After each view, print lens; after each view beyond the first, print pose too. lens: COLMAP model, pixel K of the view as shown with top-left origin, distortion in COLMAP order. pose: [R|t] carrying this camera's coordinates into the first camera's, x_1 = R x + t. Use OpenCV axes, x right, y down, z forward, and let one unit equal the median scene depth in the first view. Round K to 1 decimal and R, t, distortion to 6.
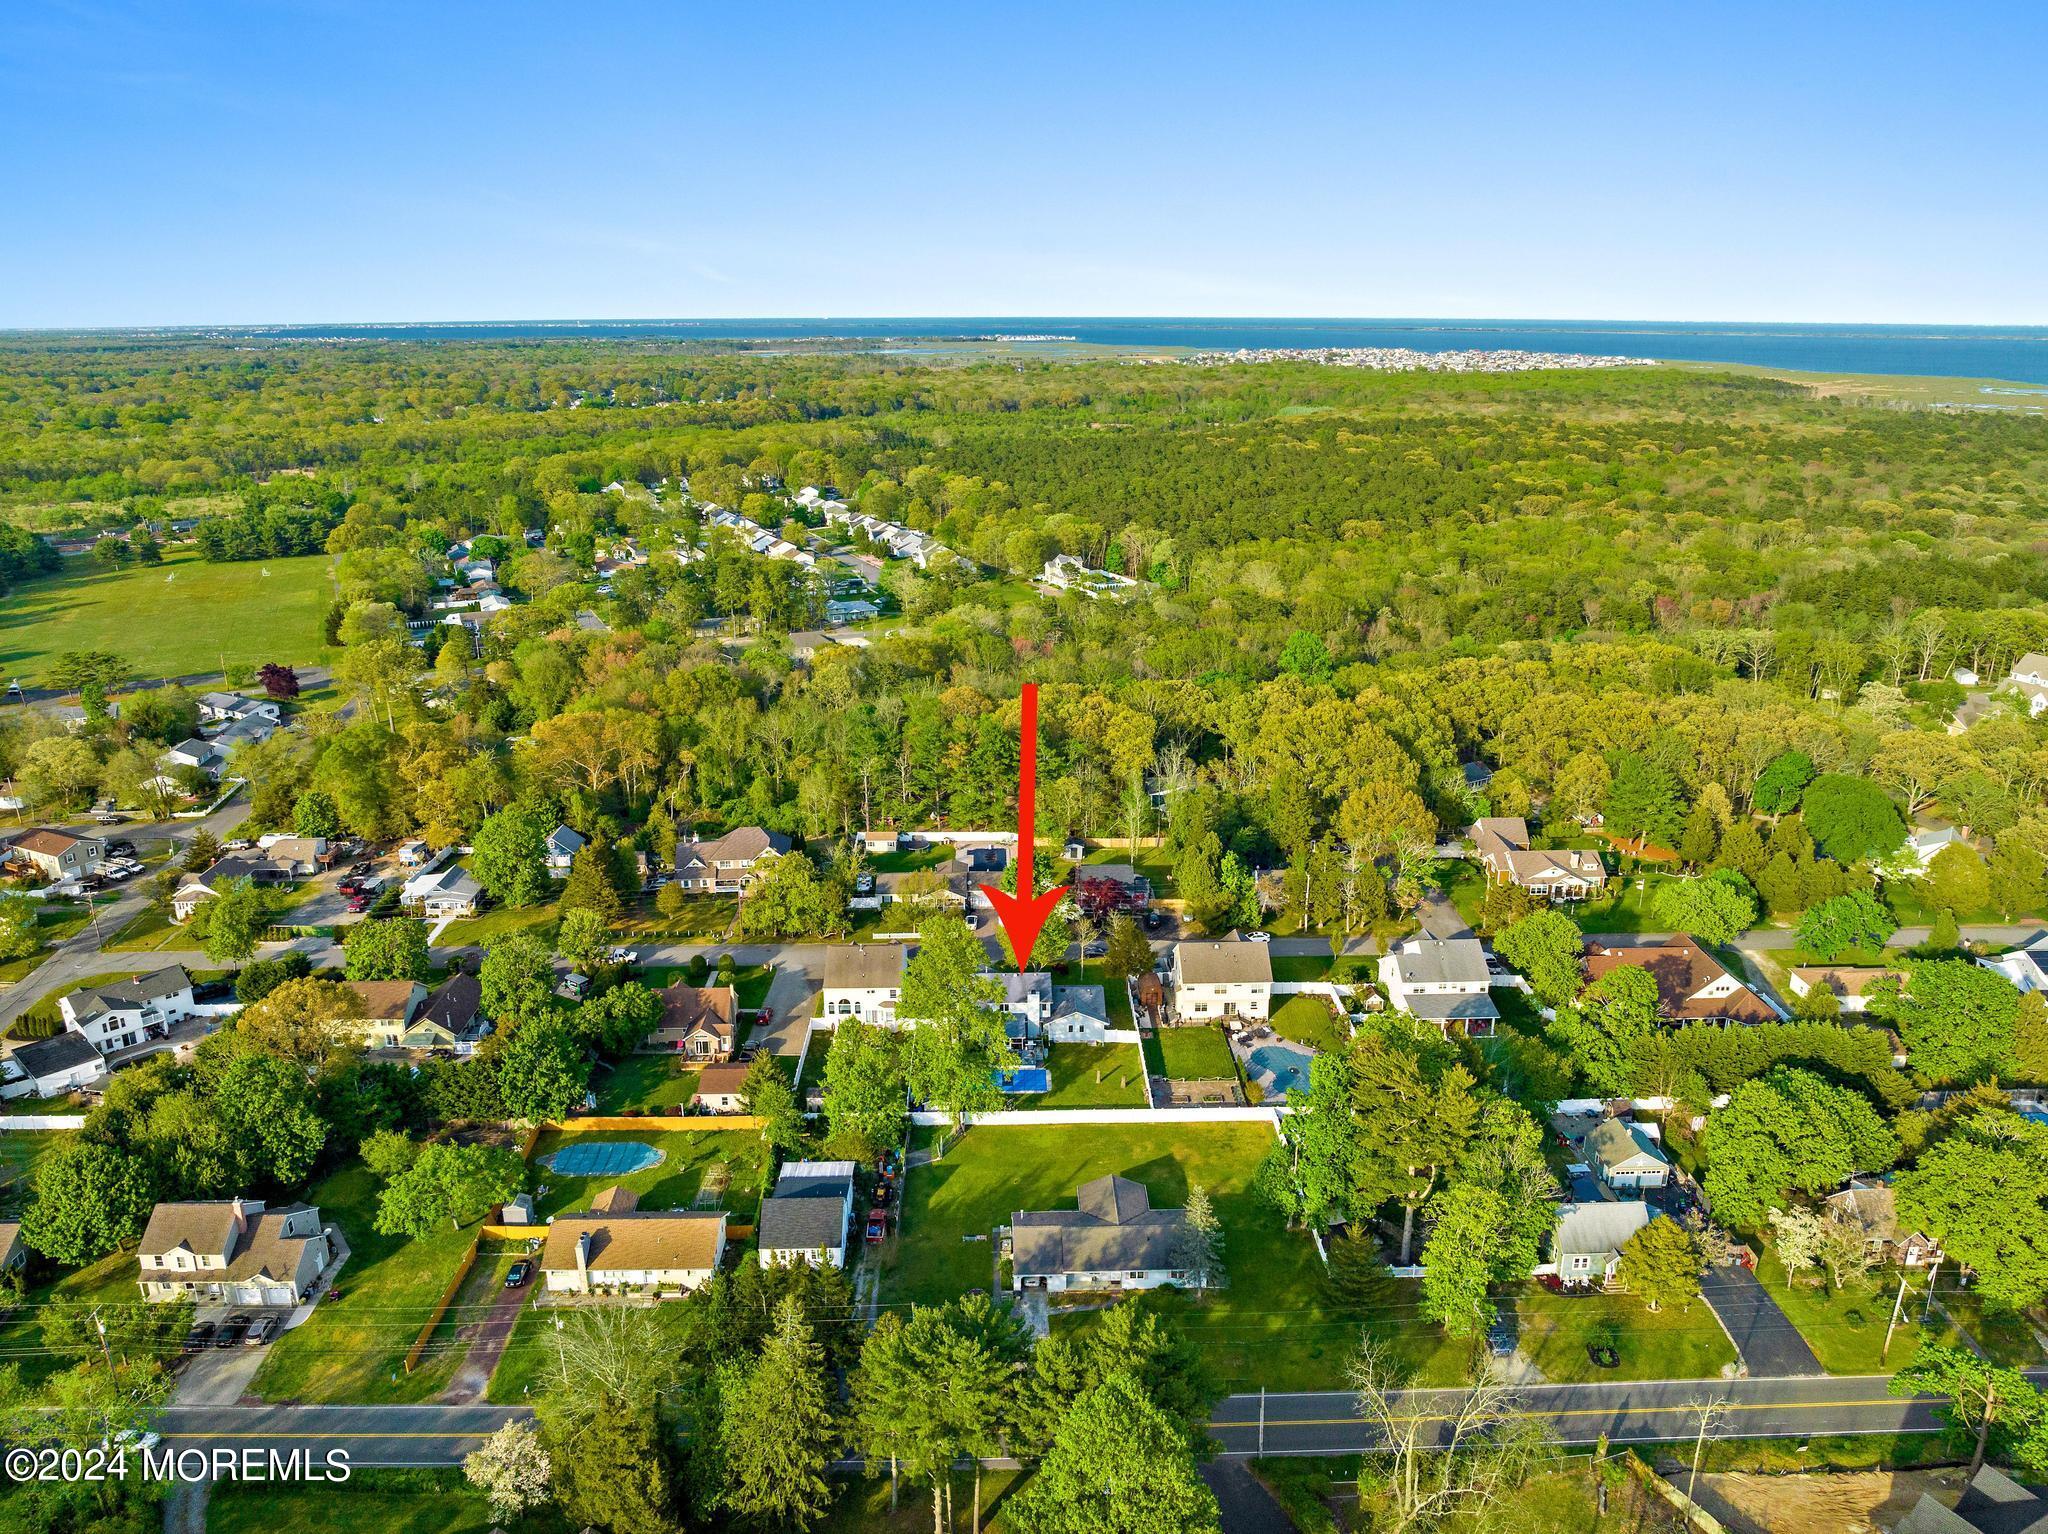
lens RADIAL K [[1431.3, 0, 1040.1], [0, 1431.3, 764.3], [0, 0, 1]] dist [-0.035547, -0.006721]
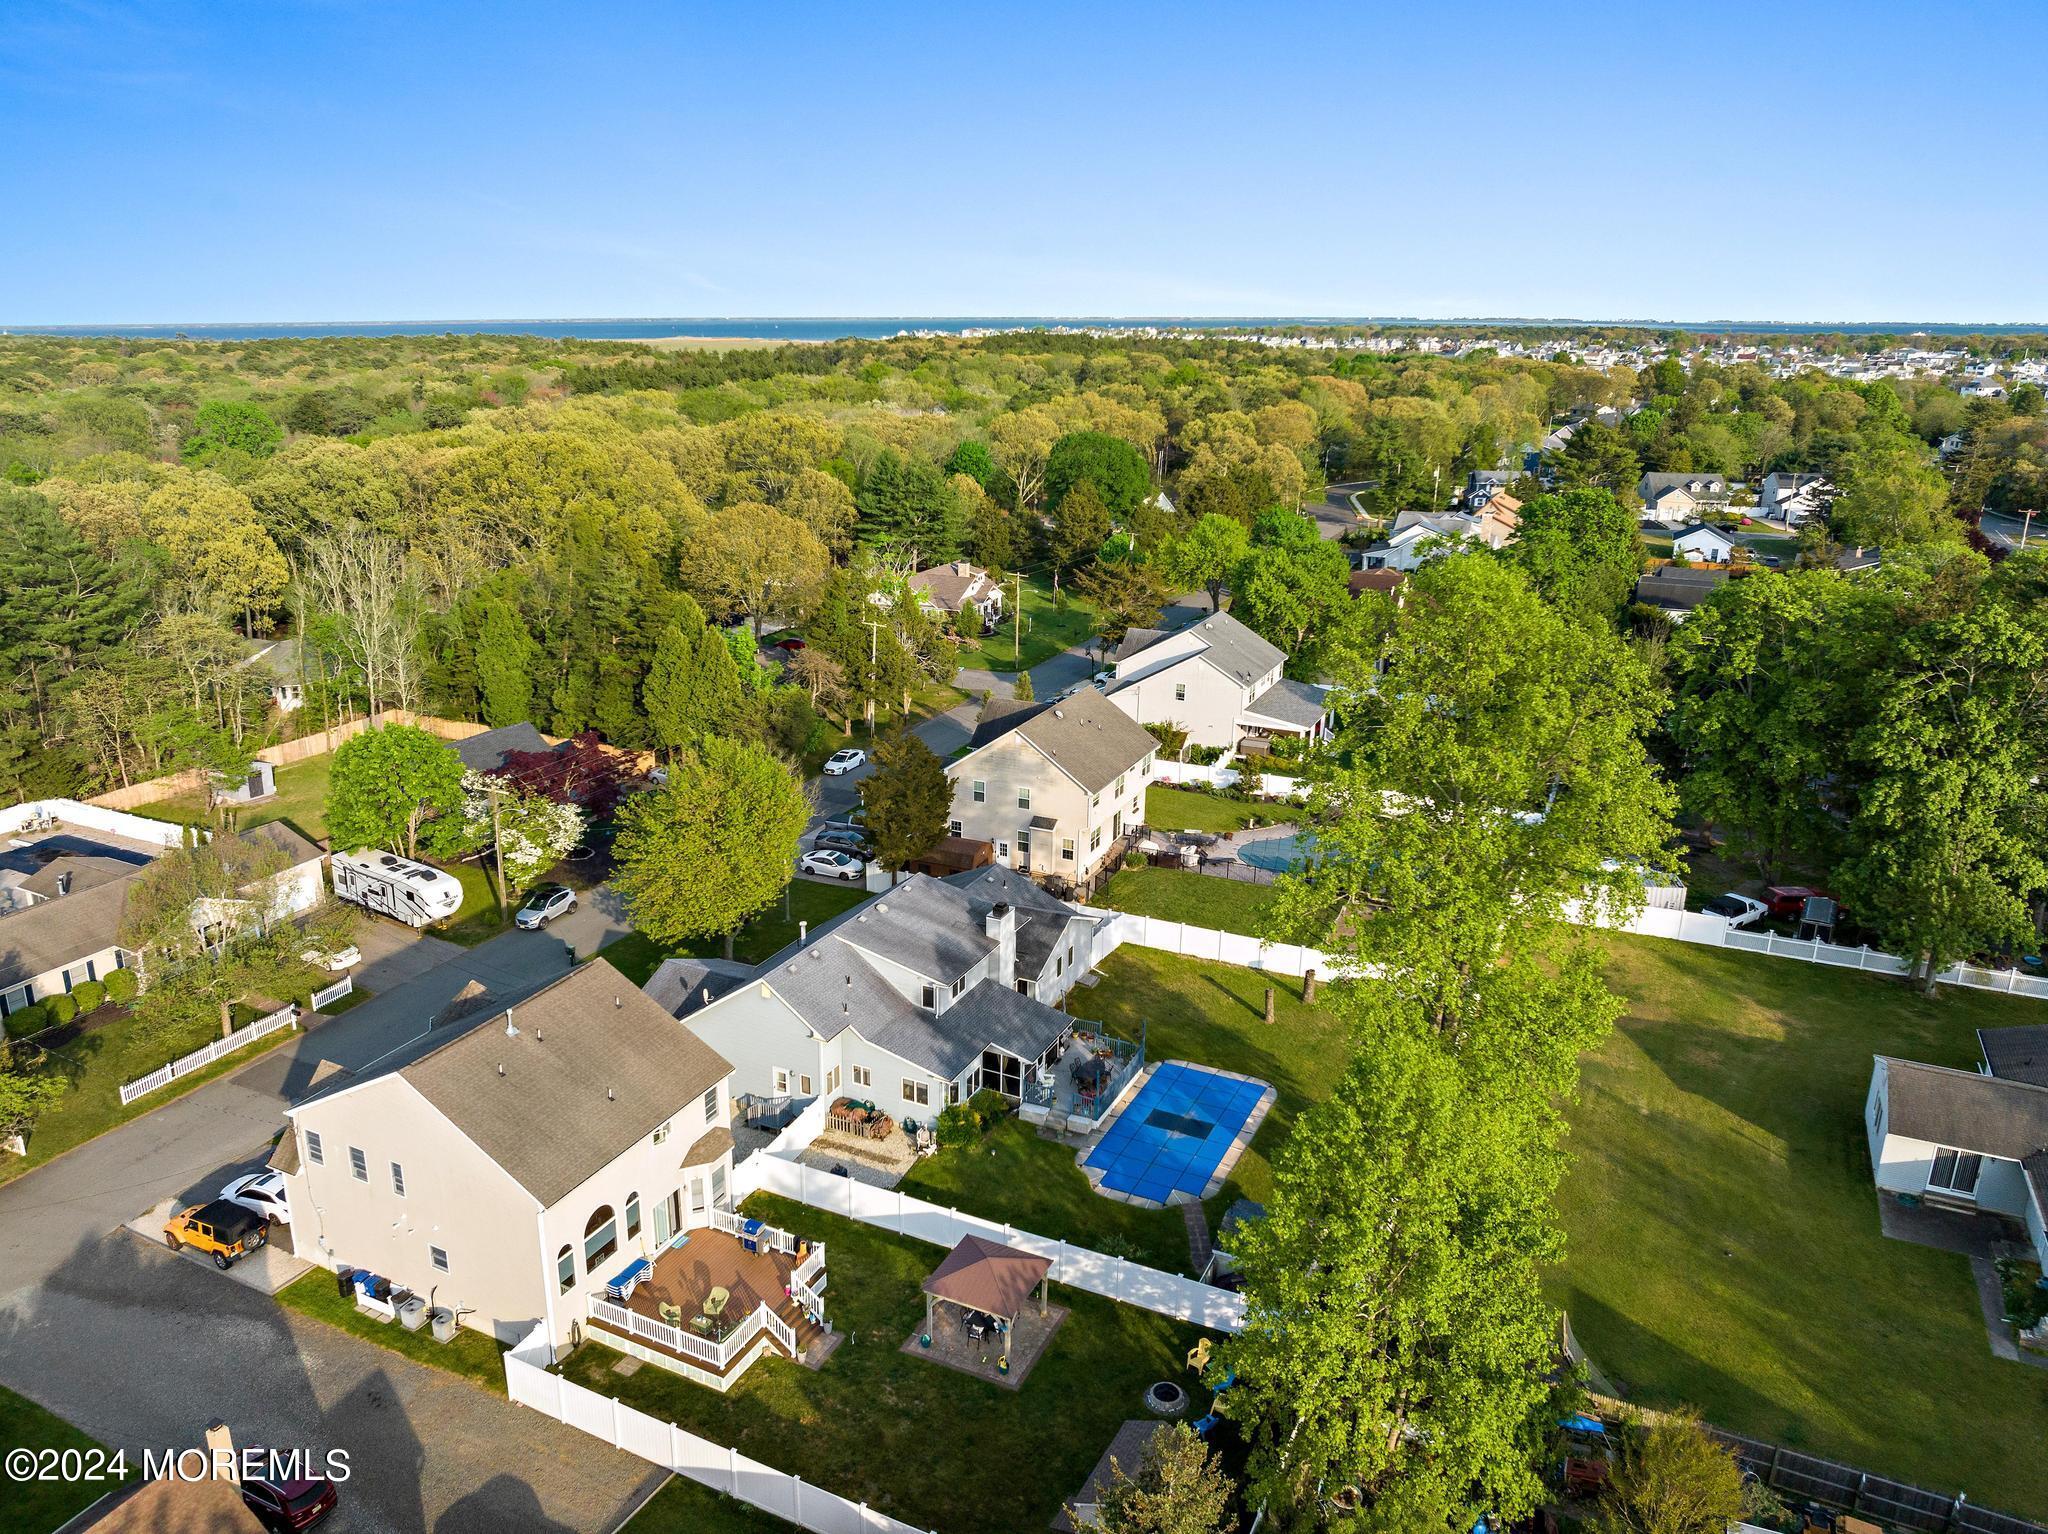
lens RADIAL K [[1447.6, 0, 999.3], [0, 1447.6, 757.5], [0, 0, 1]] dist [-0.044057, -0.003303]
pose [[0.475417, -0.262564, 0.839666, -0.292798], [0.262403, 0.953303, 0.149526, 0.063412], [-0.839716, 0.149244, 0.522114, 0.763803]]
